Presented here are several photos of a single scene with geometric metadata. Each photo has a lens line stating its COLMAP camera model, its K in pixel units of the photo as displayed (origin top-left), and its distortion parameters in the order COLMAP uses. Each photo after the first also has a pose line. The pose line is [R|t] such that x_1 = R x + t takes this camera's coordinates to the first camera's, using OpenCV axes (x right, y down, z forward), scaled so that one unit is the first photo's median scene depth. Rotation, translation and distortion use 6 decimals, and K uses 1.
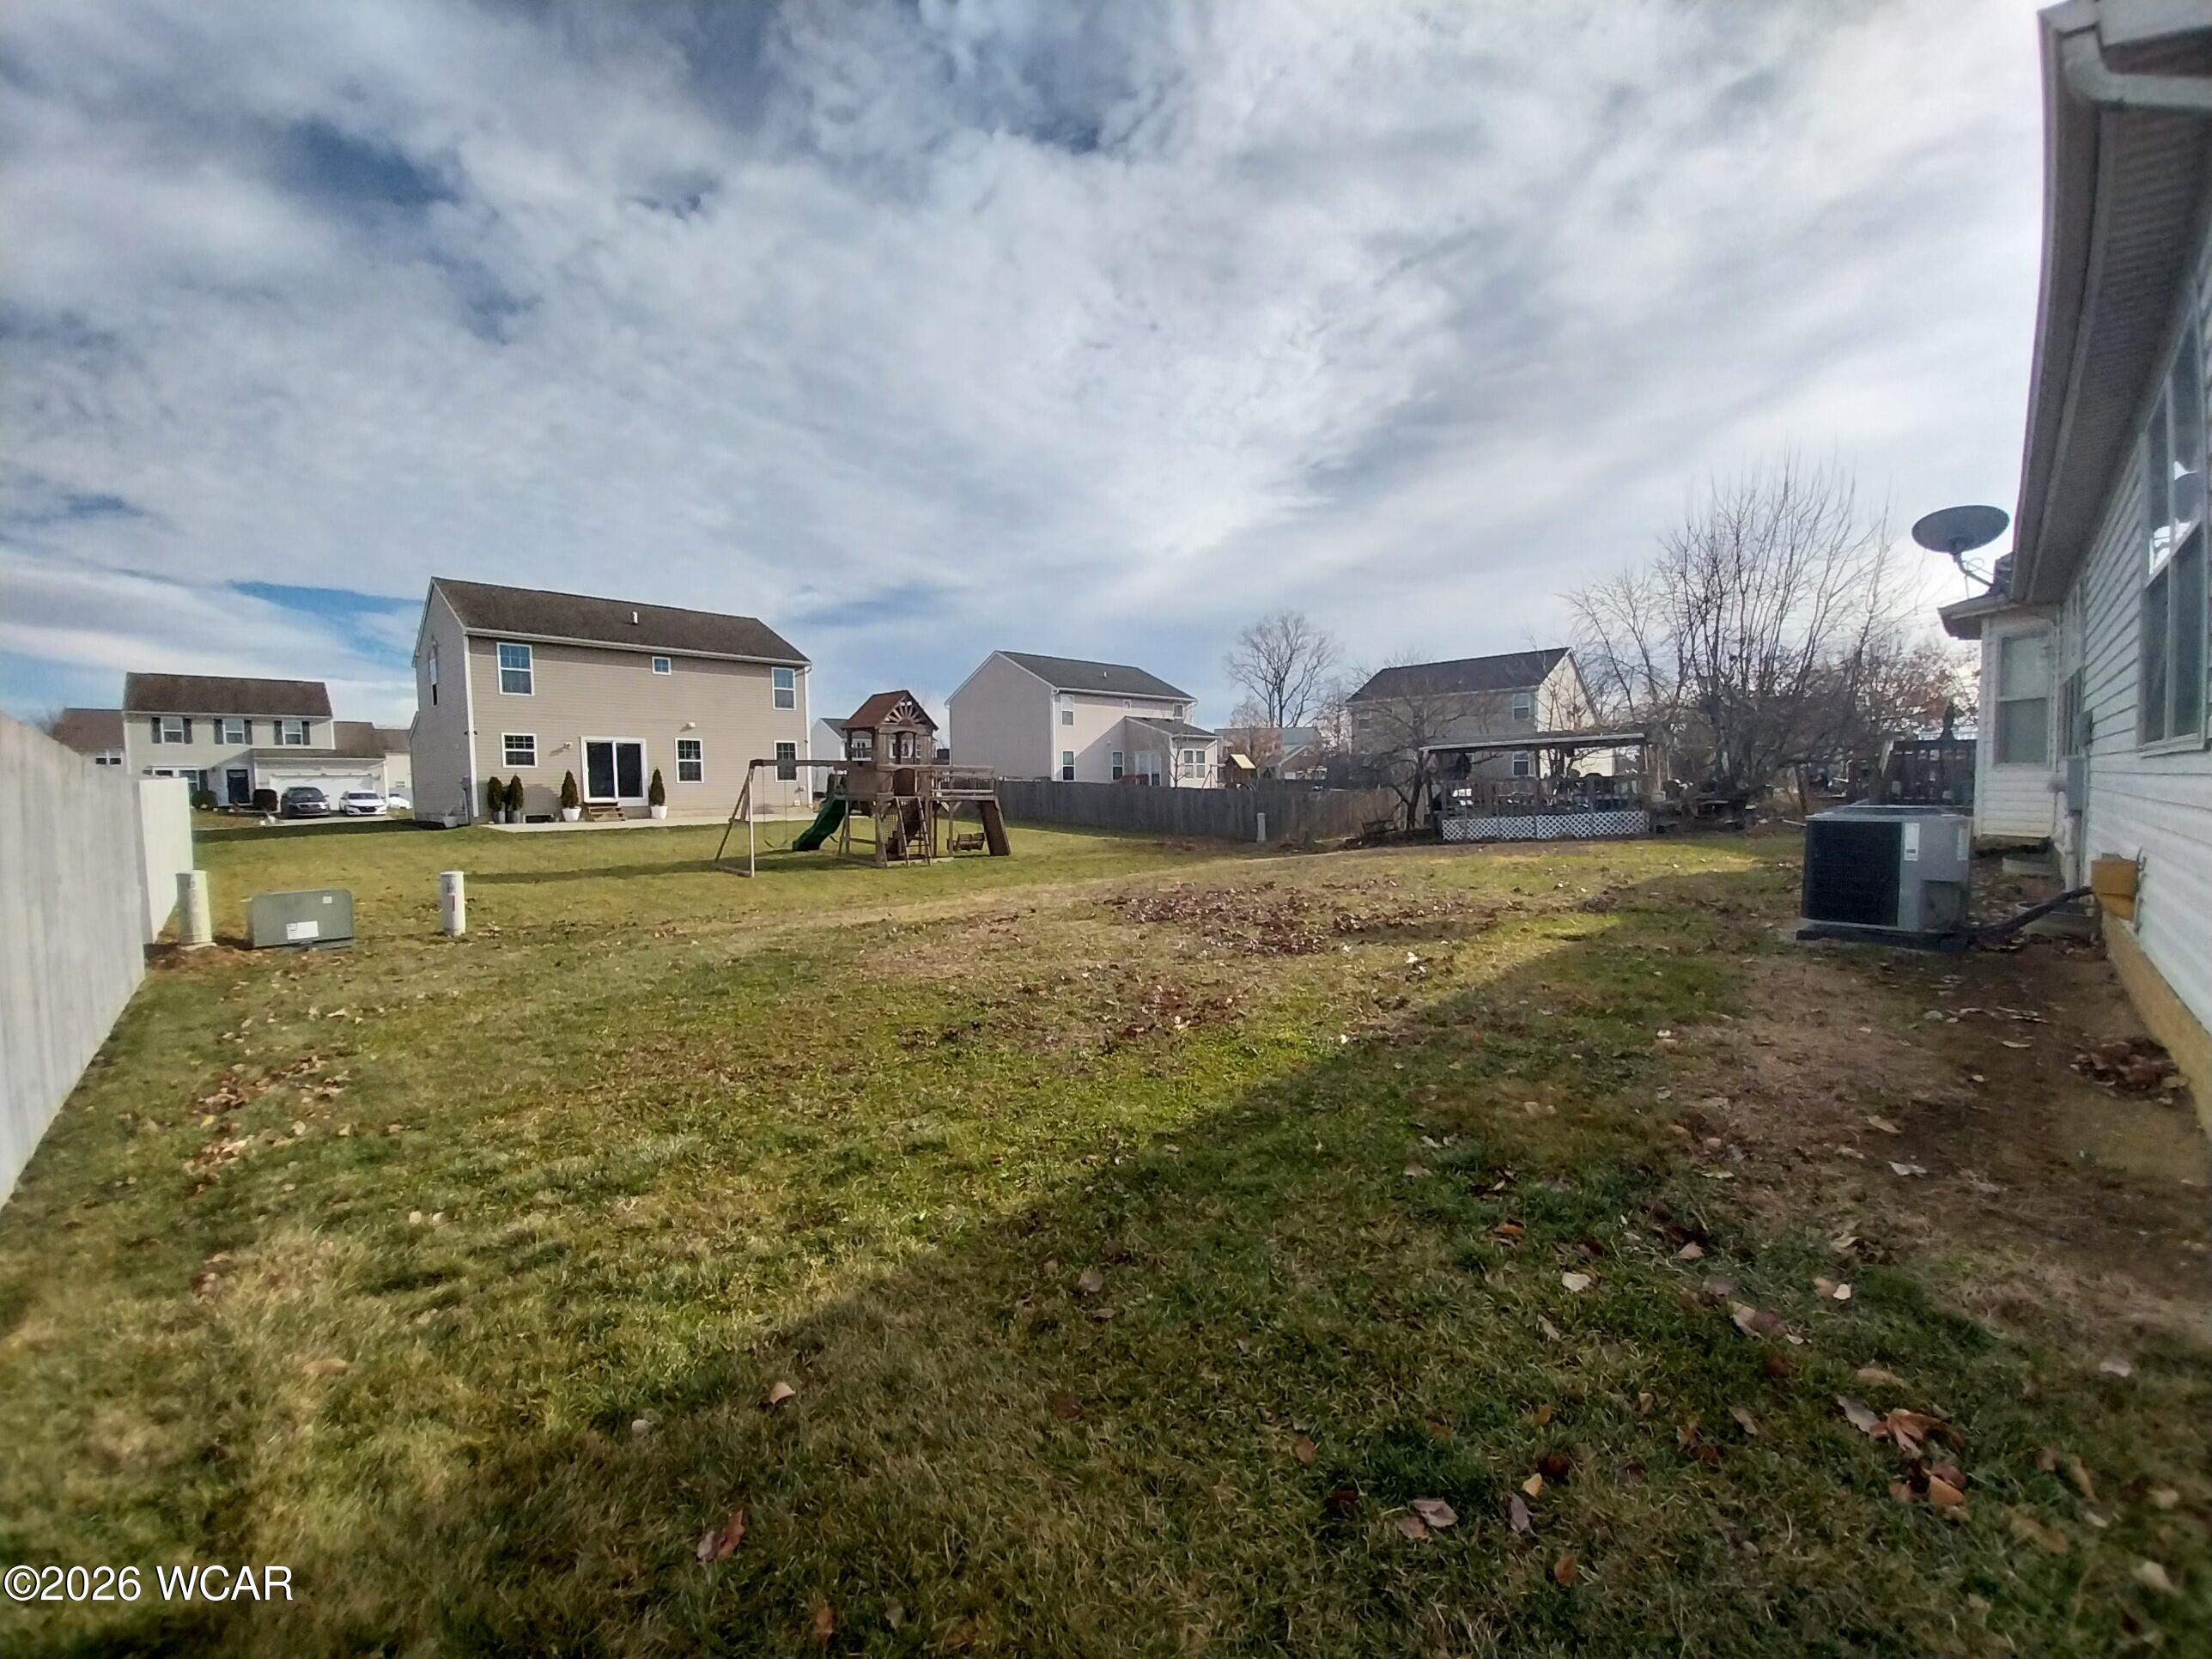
lens RADIAL K [[896.2, 0, 1094.8], [0, 896.2, 820.4], [0, 0, 1]] dist [-0.016281, -0.000635]
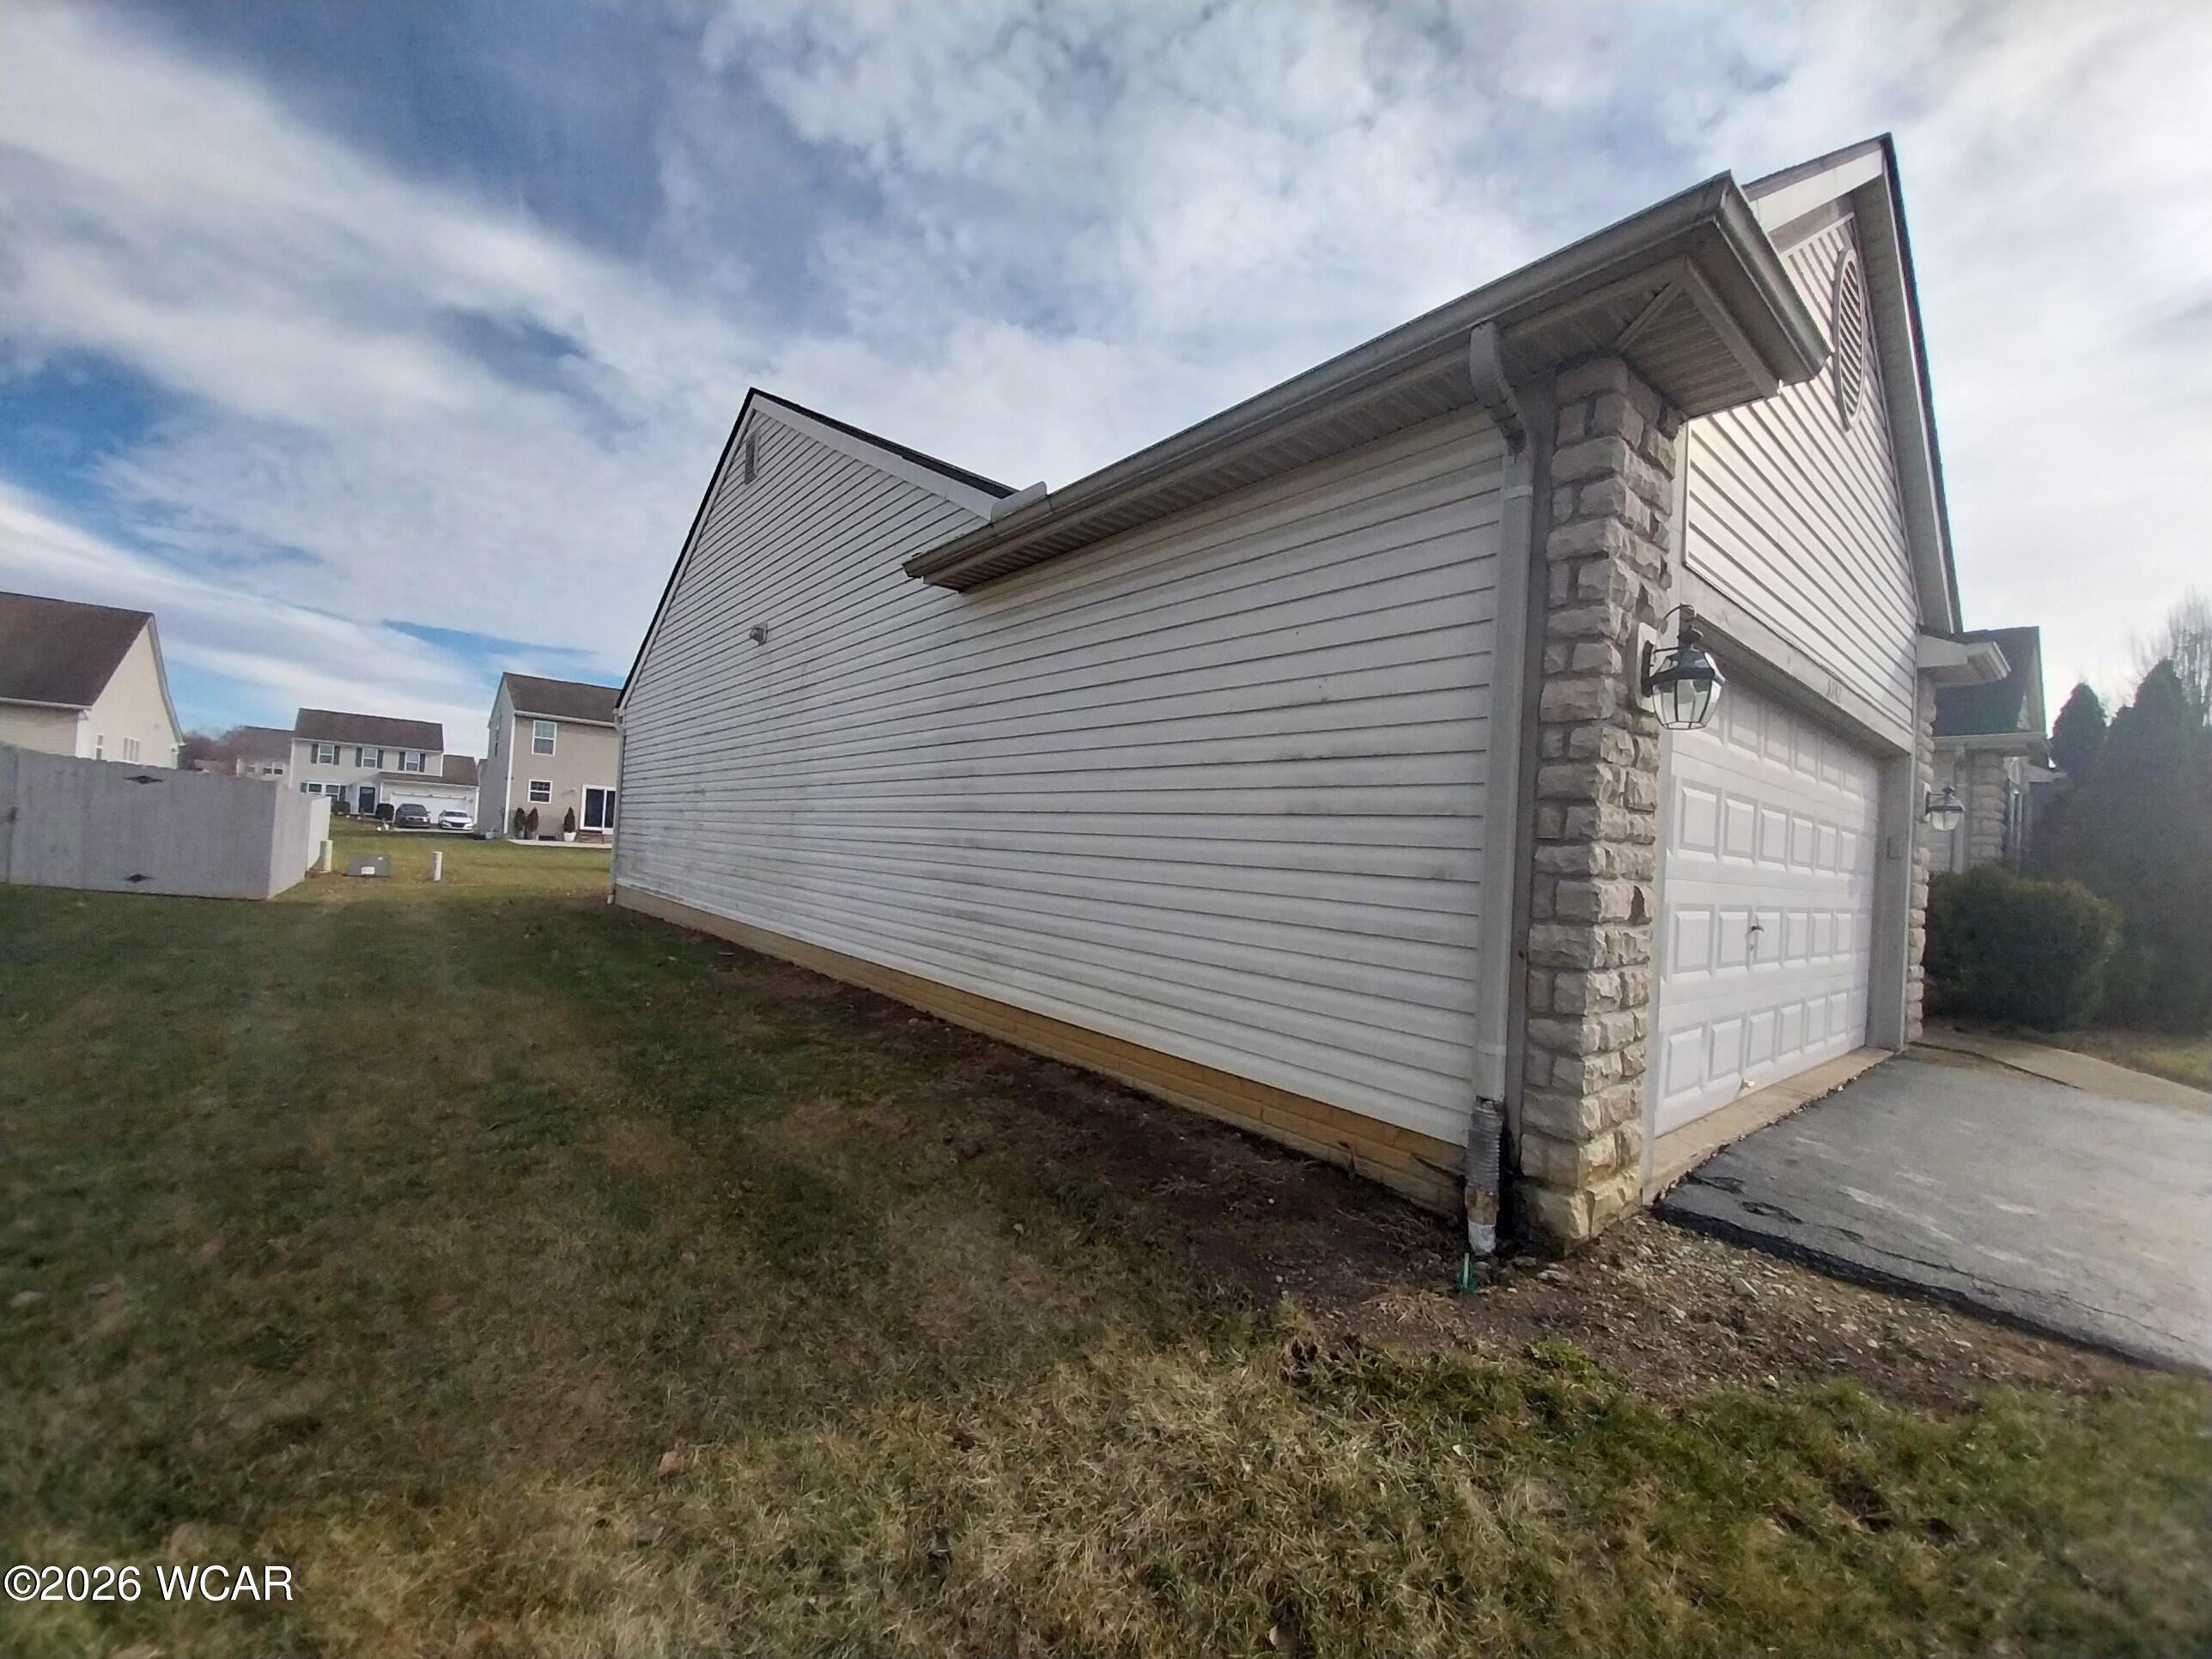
lens RADIAL K [[896.2, 0, 1115.4], [0, 896.2, 842.1], [0, 0, 1]] dist [-0.016281, -0.000635]
pose [[0.994612, 0.071476, -0.075094, 0.255614], [-0.075121, 0.996071, -0.046897, 0.002240], [0.071447, 0.052285, 0.996073, -0.246317]]
